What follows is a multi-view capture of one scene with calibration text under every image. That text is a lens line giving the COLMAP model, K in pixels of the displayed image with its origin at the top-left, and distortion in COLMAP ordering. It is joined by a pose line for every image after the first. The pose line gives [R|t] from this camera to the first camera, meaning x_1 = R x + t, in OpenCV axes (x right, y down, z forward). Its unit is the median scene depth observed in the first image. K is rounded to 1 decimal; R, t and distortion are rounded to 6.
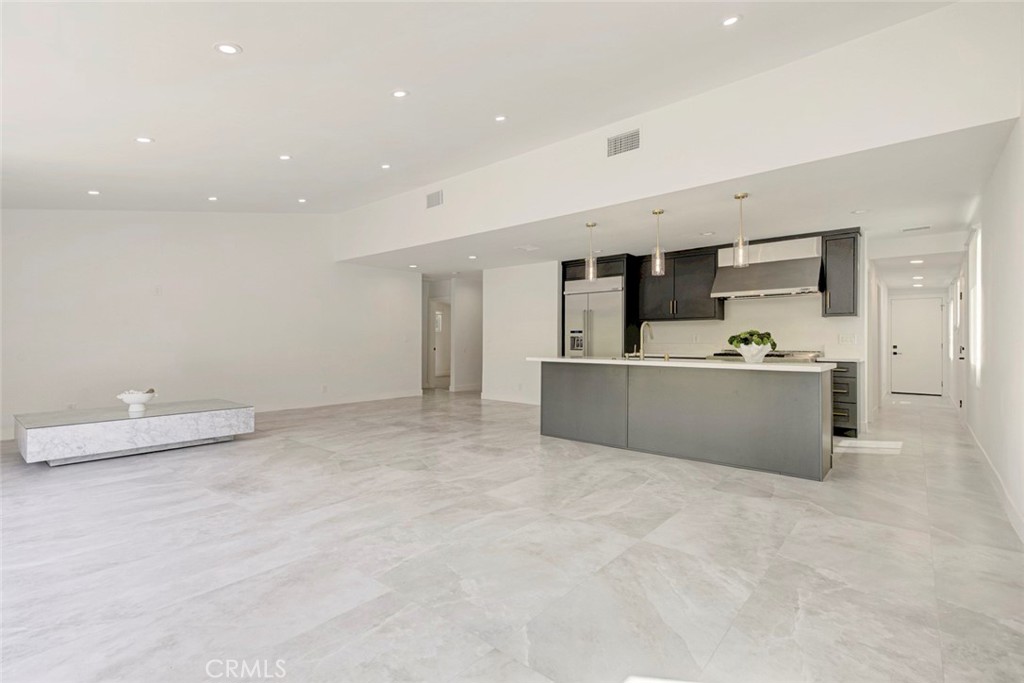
lens RADIAL K [[474.8, 0, 513.1], [0, 474.8, 338.0], [0, 0, 1]] dist [0.029680, -0.015571]
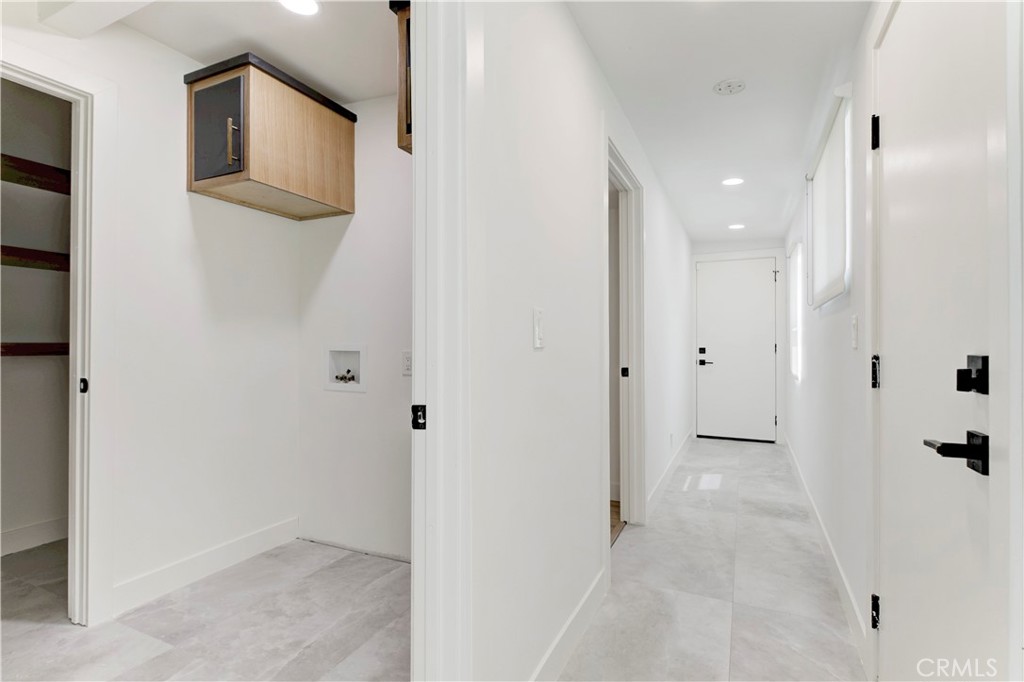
lens RADIAL K [[474.8, 0, 513.1], [0, 474.8, 337.5], [0, 0, 1]] dist [0.029680, -0.015571]
pose [[0.969925, -0.002845, 0.243389, 0.554179], [0.004884, 0.999958, -0.007773, 0.008208], [-0.243357, 0.008728, 0.969898, 0.642409]]
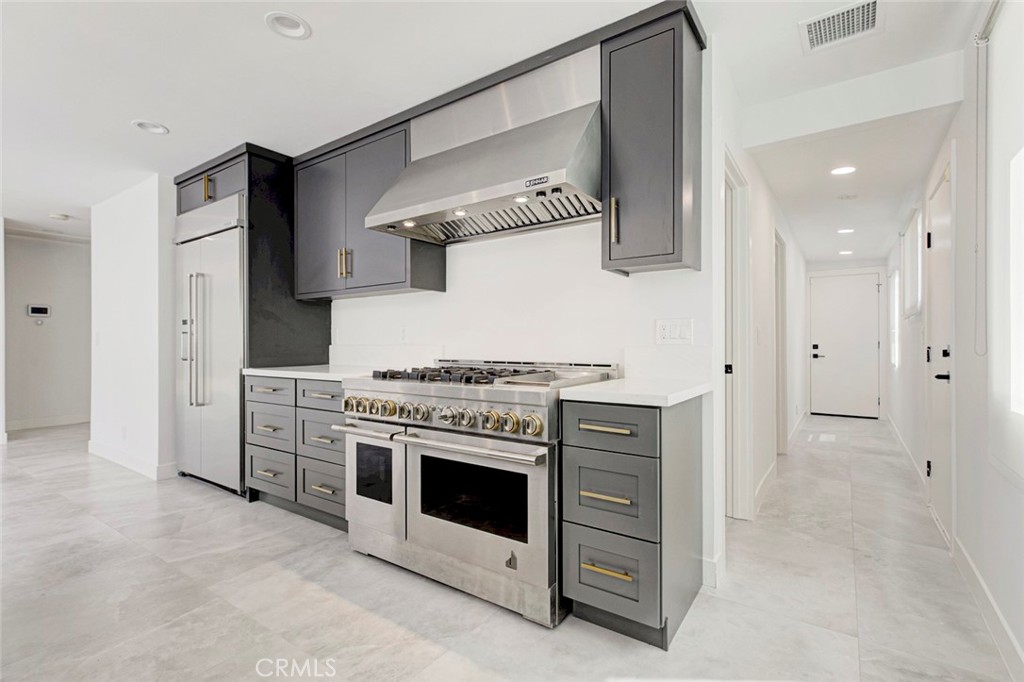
lens RADIAL K [[474.8, 0, 513.1], [0, 474.8, 337.5], [0, 0, 1]] dist [0.029680, -0.015571]
pose [[0.995509, -0.006885, 0.094411, 0.353215], [0.007343, 0.999963, -0.004499, 0.005998], [-0.094377, 0.005172, 0.995523, 0.421614]]
